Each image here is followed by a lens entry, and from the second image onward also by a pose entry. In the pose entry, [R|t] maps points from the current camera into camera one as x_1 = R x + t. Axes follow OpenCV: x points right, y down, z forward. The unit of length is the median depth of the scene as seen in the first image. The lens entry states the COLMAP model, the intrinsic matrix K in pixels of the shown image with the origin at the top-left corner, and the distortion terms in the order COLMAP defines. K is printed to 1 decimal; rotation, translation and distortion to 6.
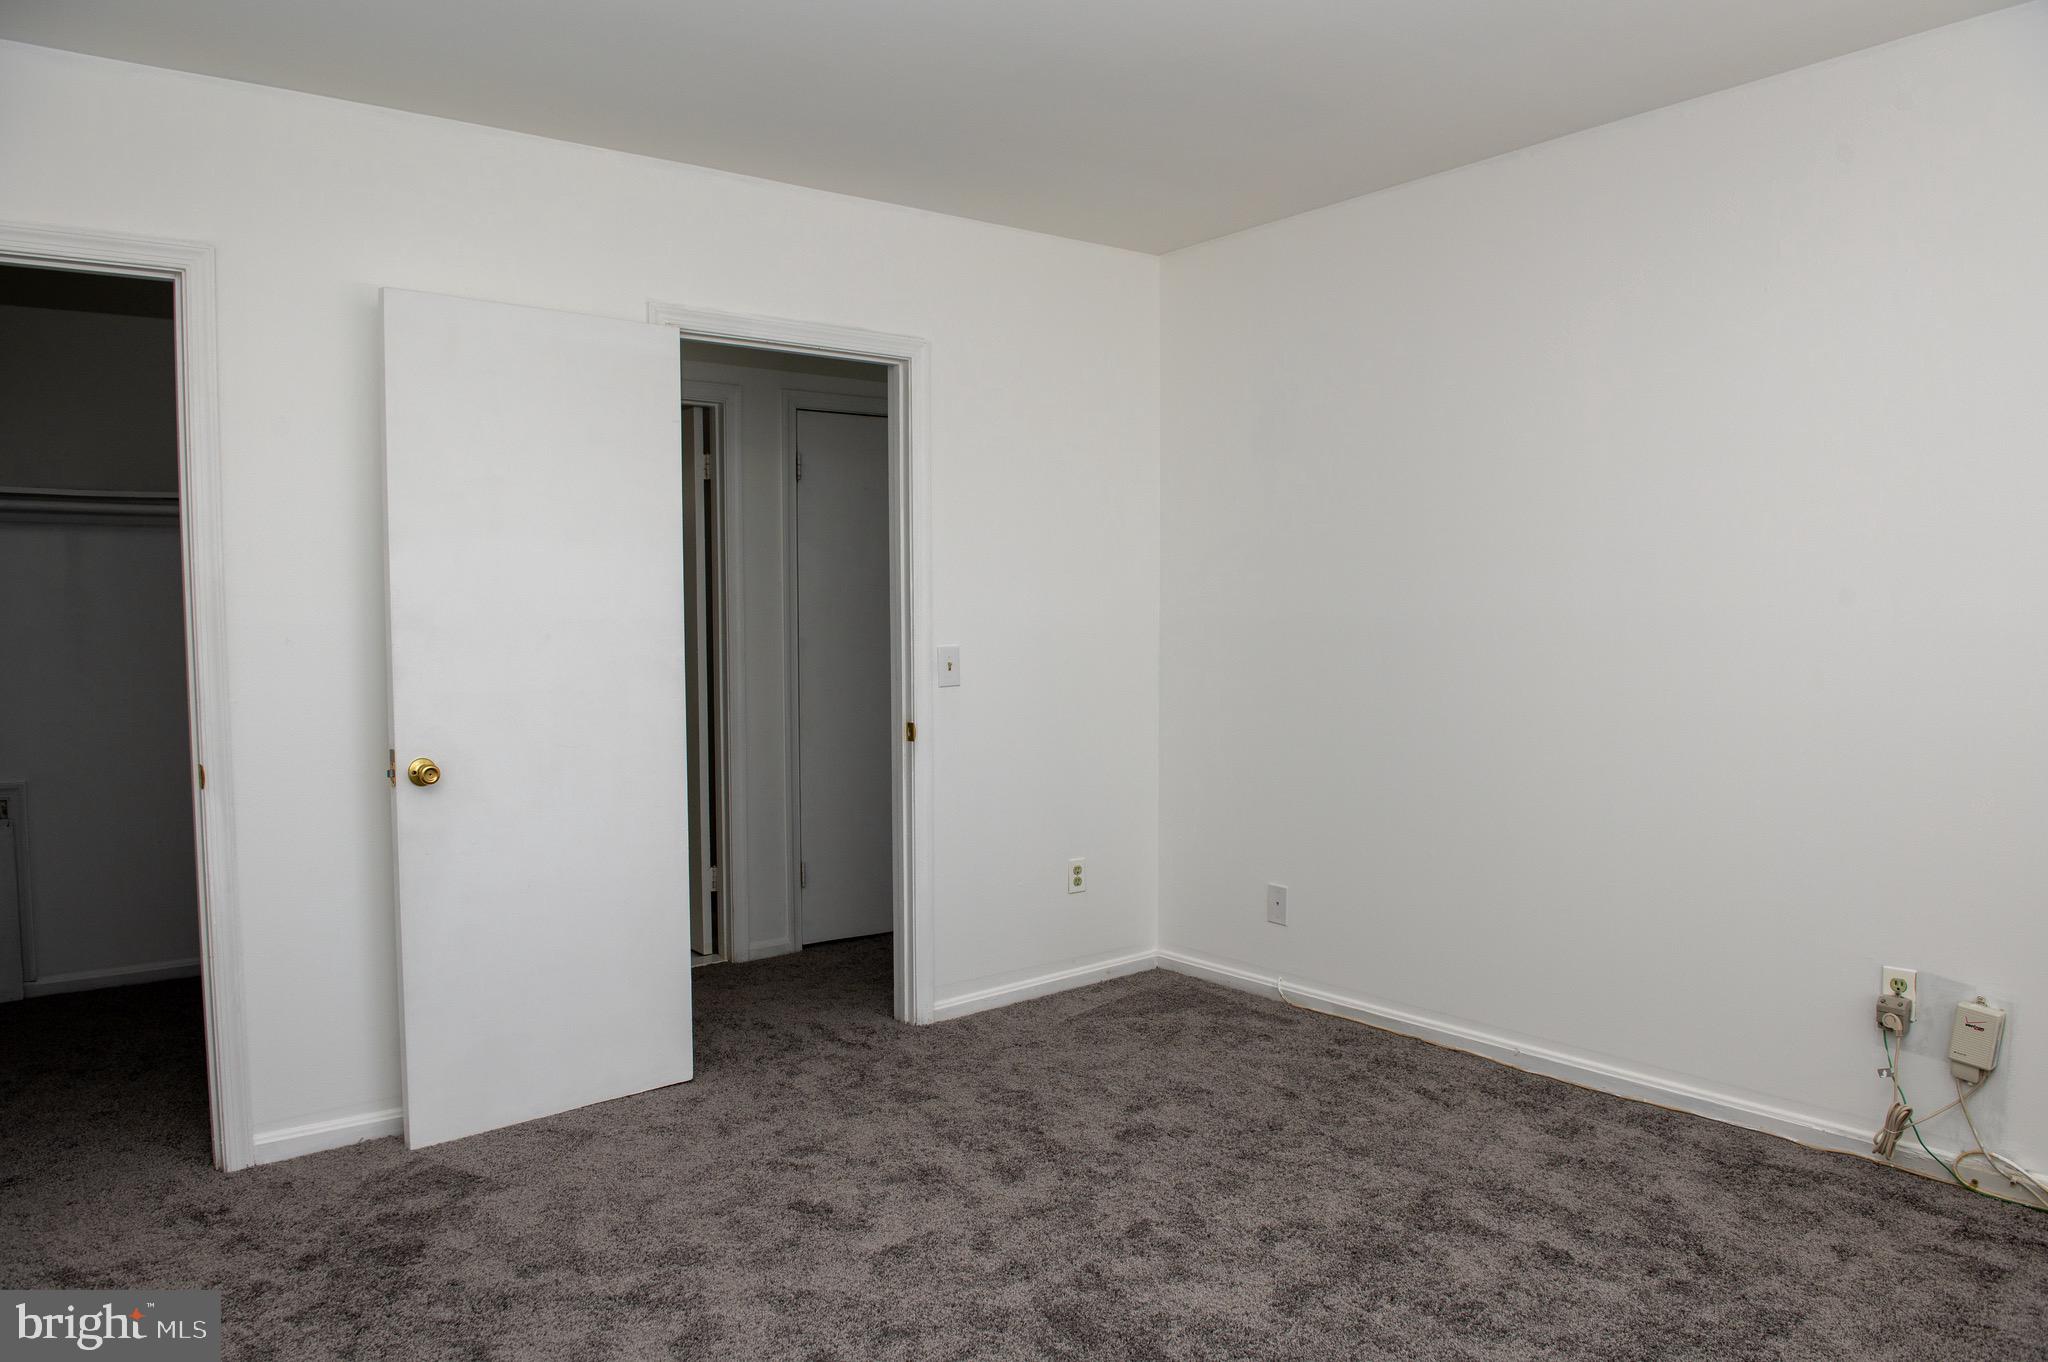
lens RADIAL K [[1434.3, 0, 1023.3], [0, 1434.3, 677.1], [0, 0, 1]] dist [-0.047695, -0.003496]
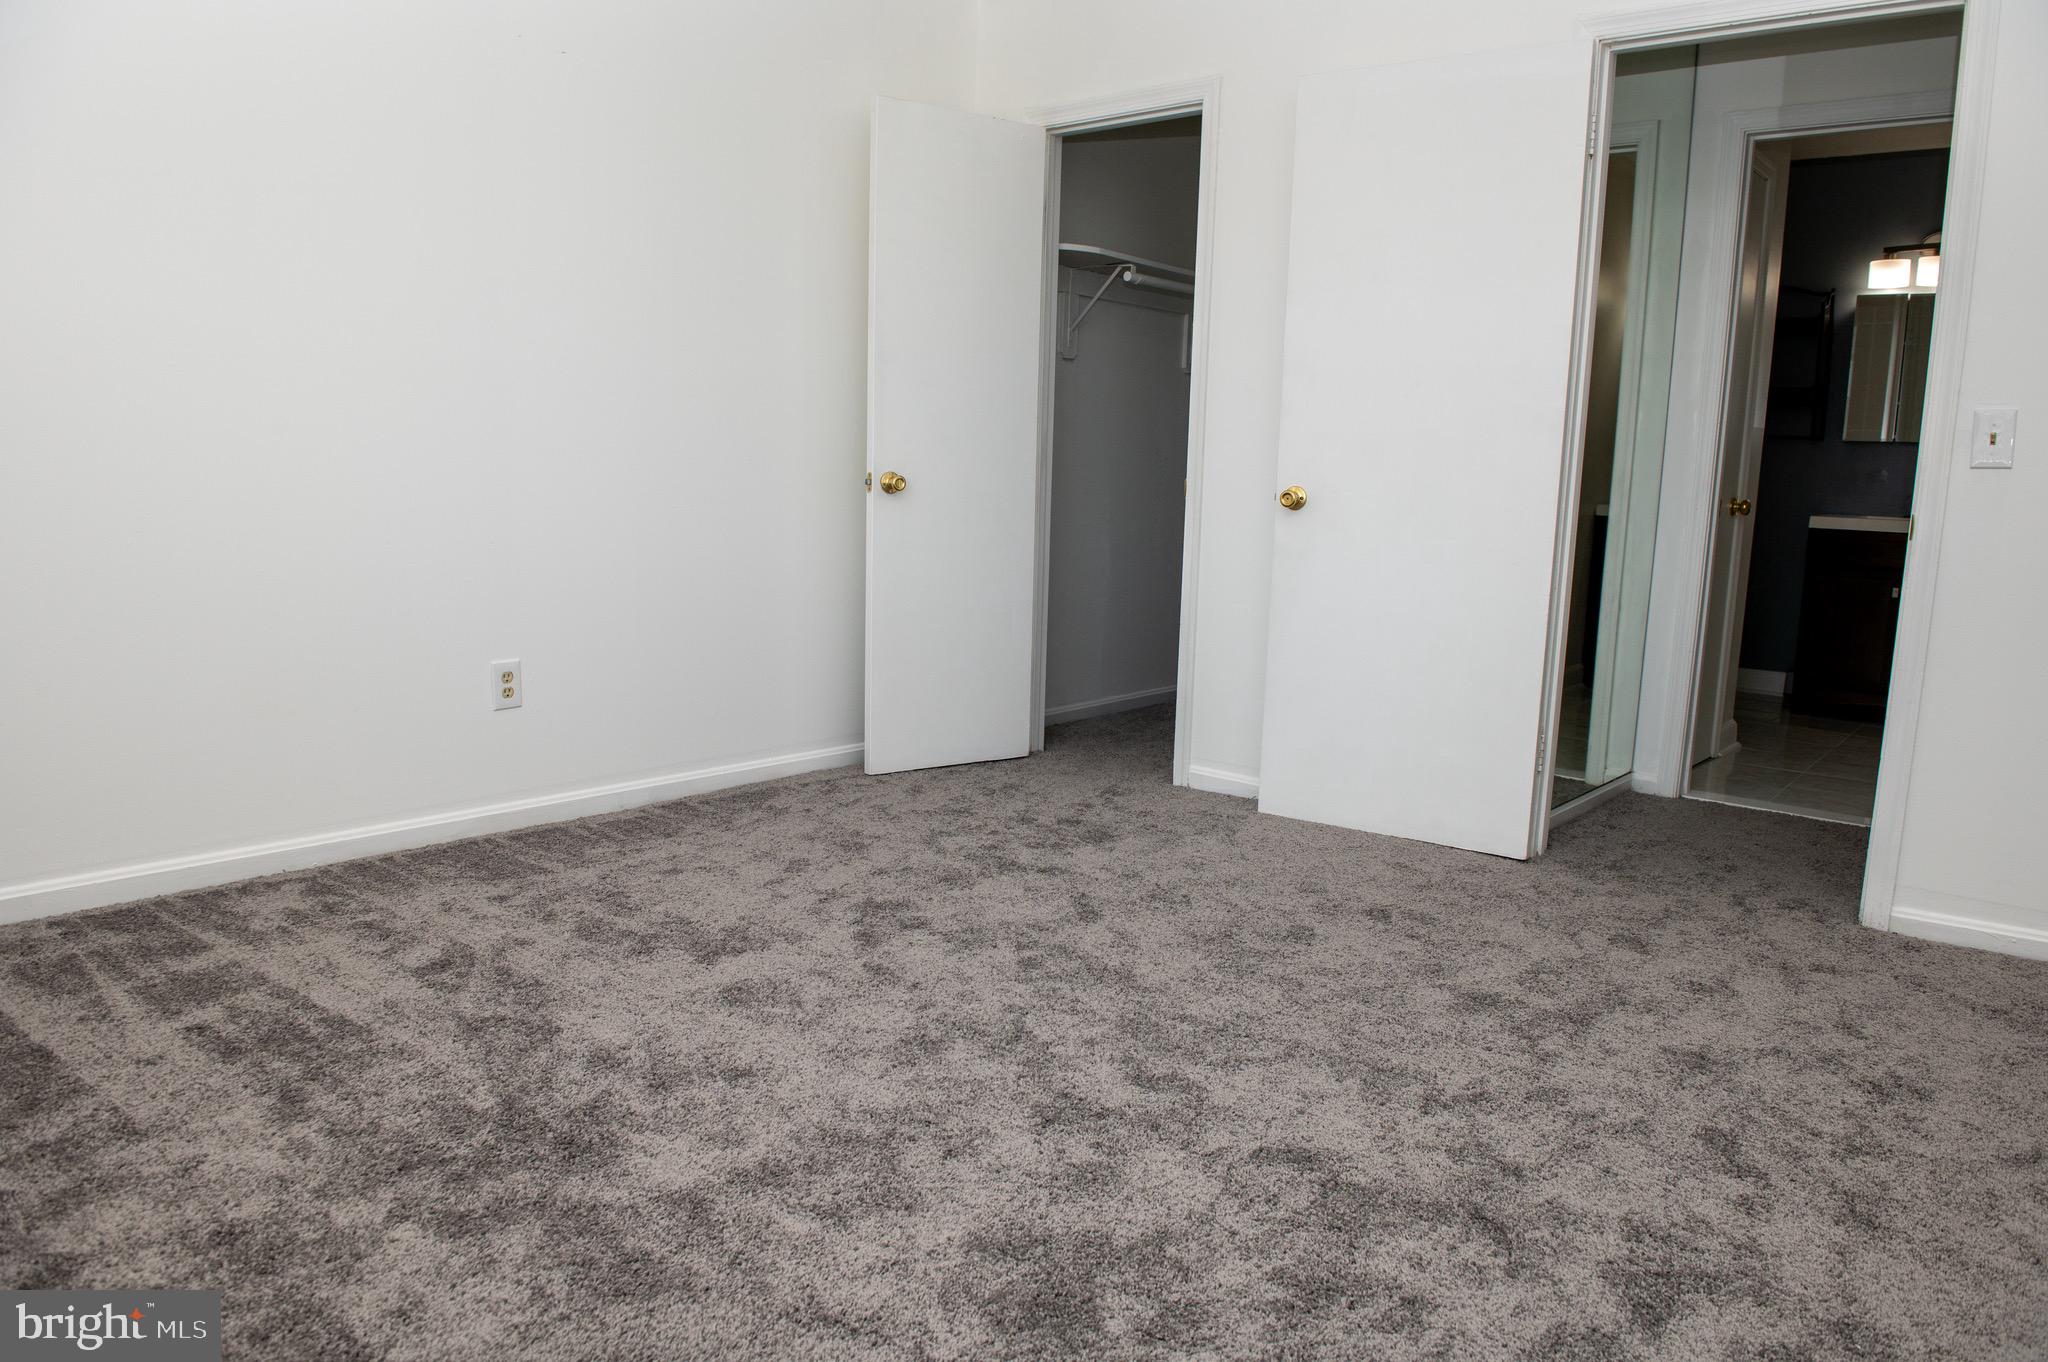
lens RADIAL K [[1434.3, 0, 1022.2], [0, 1434.3, 687.0], [0, 0, 1]] dist [-0.047695, -0.003496]
pose [[0.202506, 0.167492, -0.964851, 0.663883], [-0.082600, 0.984675, 0.153597, 0.054630], [0.975791, 0.048593, 0.213237, 0.511769]]
